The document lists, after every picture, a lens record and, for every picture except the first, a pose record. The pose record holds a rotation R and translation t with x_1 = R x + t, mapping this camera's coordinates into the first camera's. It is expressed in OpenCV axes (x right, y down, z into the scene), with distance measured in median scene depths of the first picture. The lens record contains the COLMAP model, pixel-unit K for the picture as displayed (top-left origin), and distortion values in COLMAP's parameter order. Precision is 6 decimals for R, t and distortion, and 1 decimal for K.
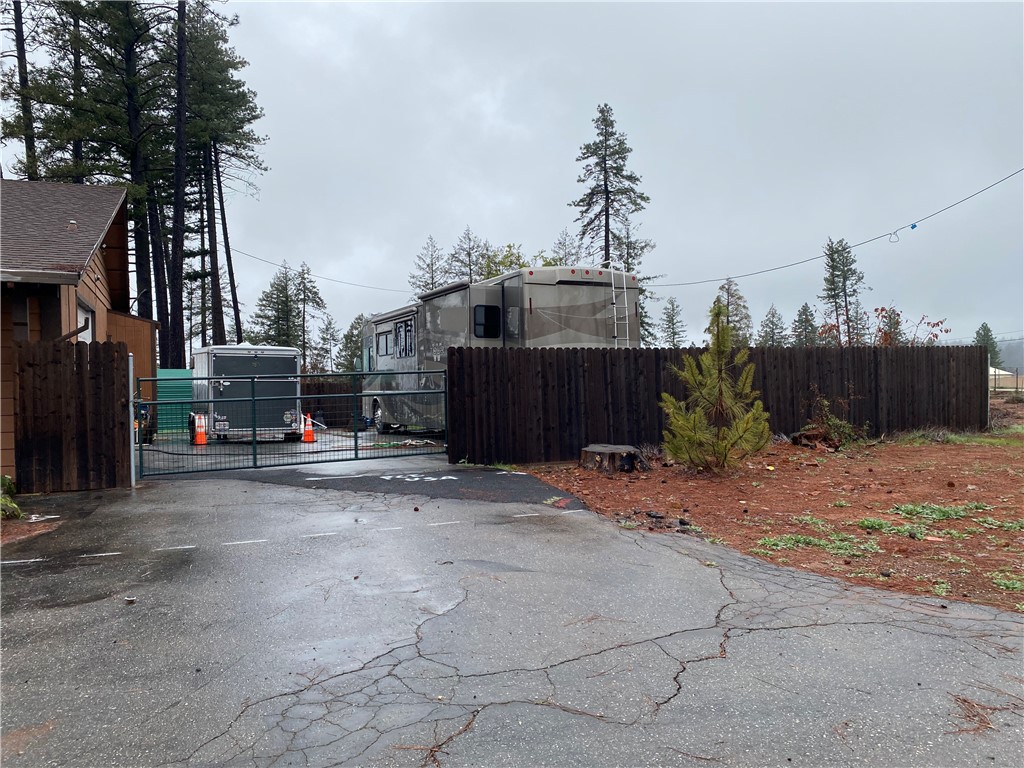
lens RADIAL K [[769.9, 0, 490.8], [0, 769.9, 387.6], [0, 0, 1]] dist [0.011986, 0.003559]
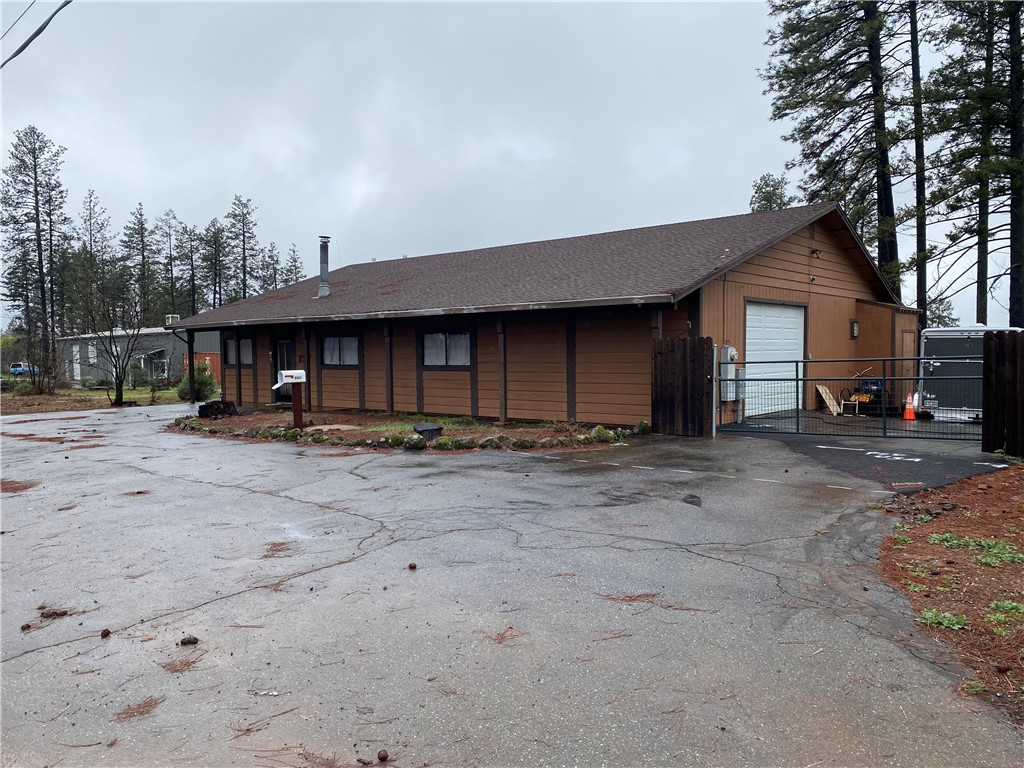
lens RADIAL K [[788.6, 0, 525.8], [0, 788.6, 381.8], [0, 0, 1]] dist [0.016652, -0.004061]
pose [[0.428376, 0.033217, -0.902990, 0.733849], [-0.009849, 0.999436, 0.032092, -0.019549], [0.903547, -0.004854, 0.428462, 0.055013]]
